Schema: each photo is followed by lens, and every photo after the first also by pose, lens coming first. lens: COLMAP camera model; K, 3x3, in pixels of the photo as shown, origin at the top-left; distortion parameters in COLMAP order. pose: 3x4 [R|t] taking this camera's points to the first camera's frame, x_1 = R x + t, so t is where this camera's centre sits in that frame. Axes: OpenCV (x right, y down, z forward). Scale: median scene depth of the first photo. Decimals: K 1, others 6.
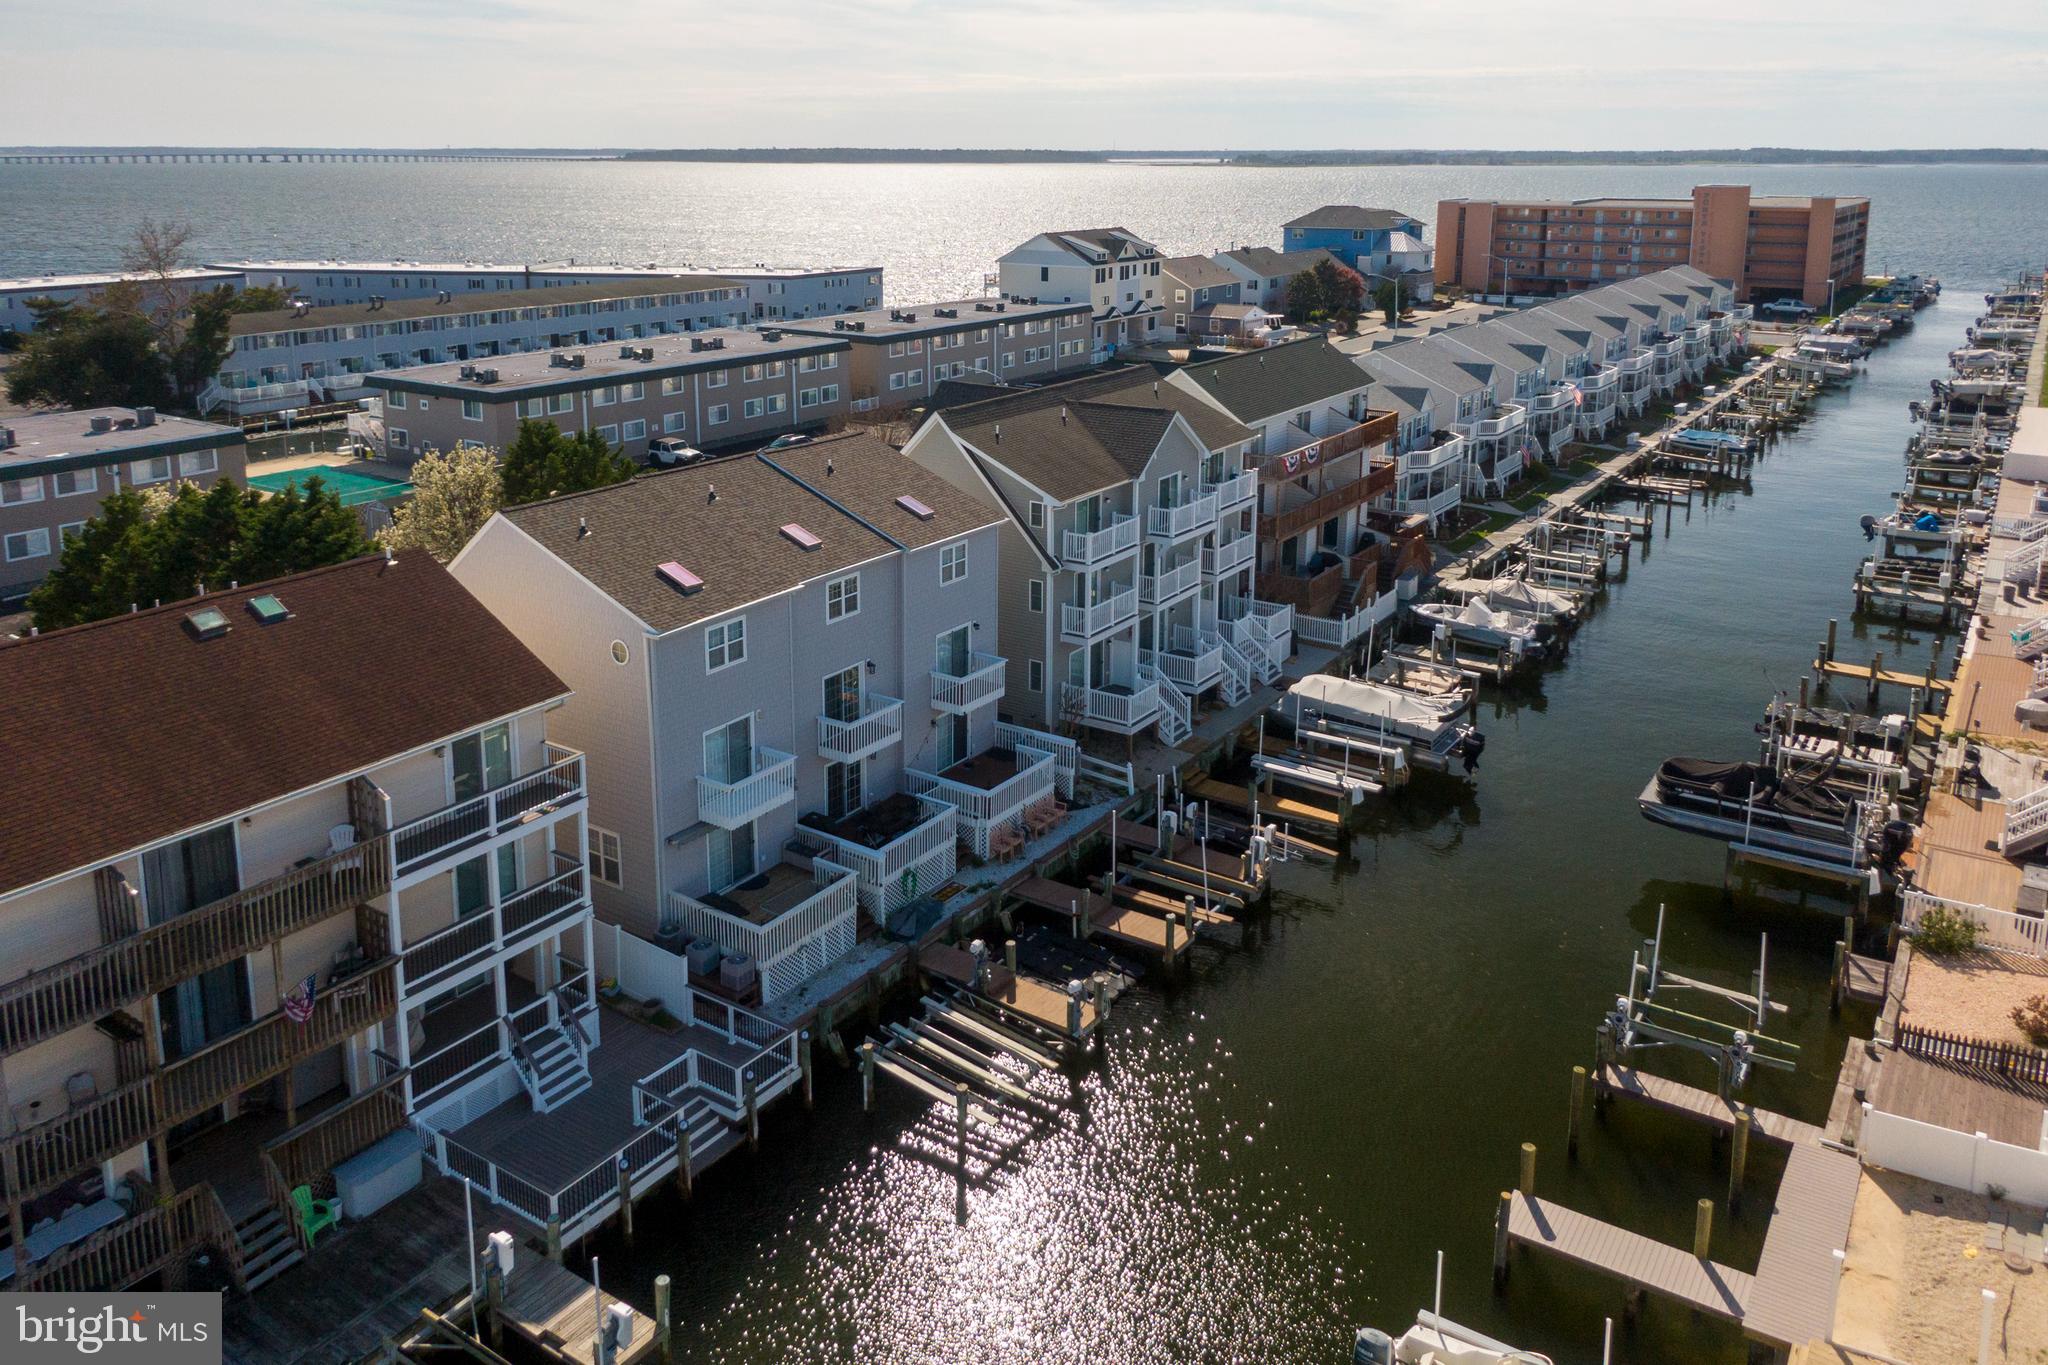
lens RADIAL K [[1462.5, 0, 1071.0], [0, 1462.5, 506.1], [0, 0, 1]] dist [0.005993, -0.005017]
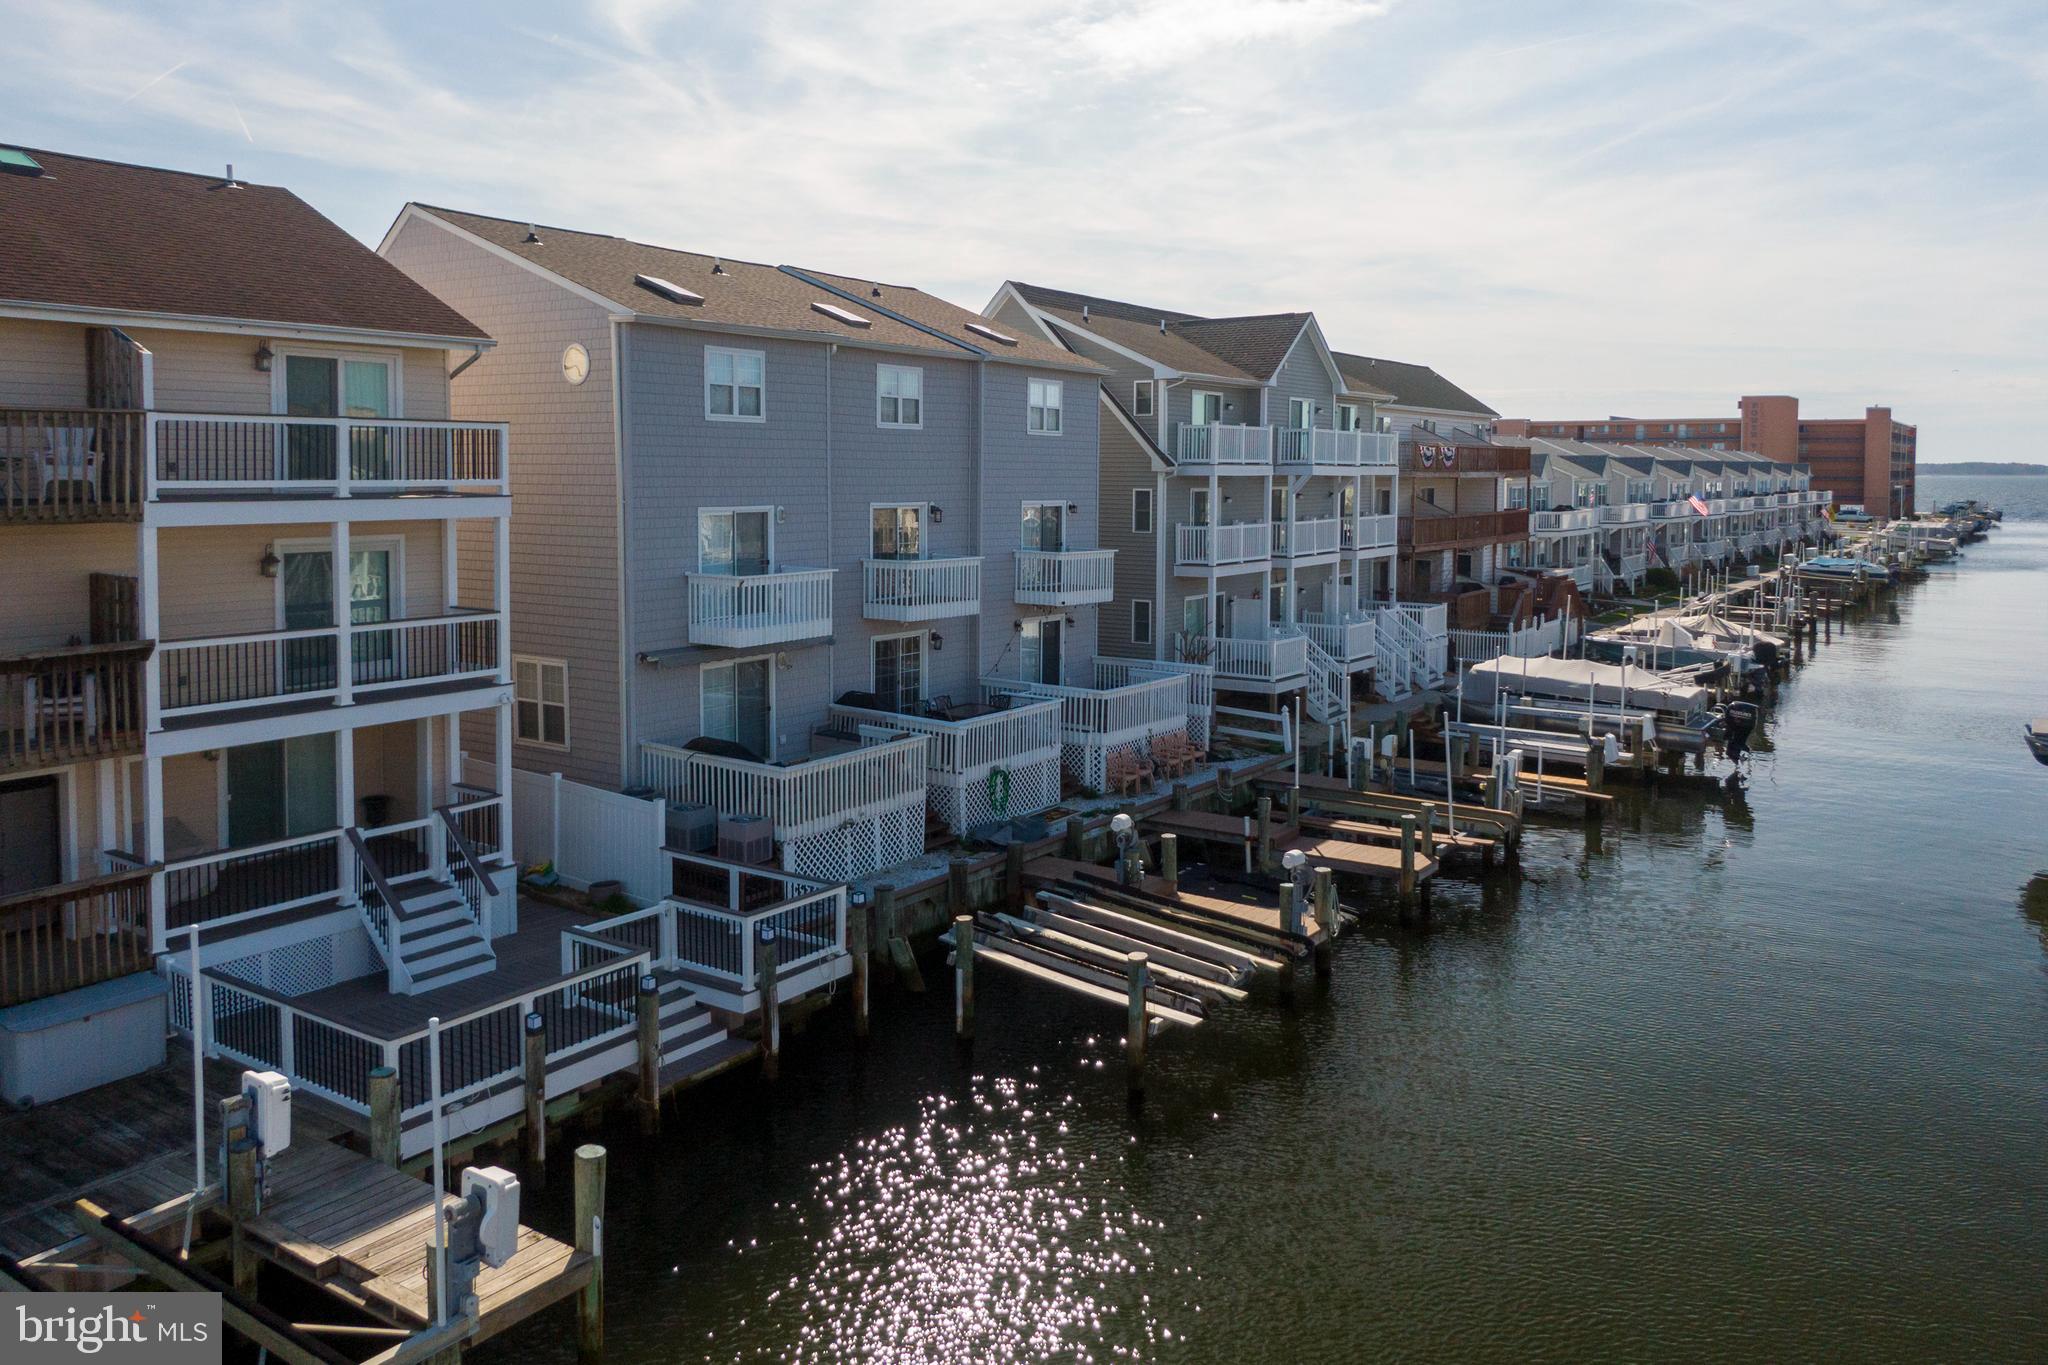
lens RADIAL K [[1457.1, 0, 1018.1], [0, 1457.1, 630.2], [0, 0, 1]] dist [0.007208, -0.008367]
pose [[0.999544, -0.005457, -0.029694, -0.098283], [0.001549, 0.991505, -0.130060, 0.326989], [0.030151, 0.129954, 0.991061, 0.400502]]
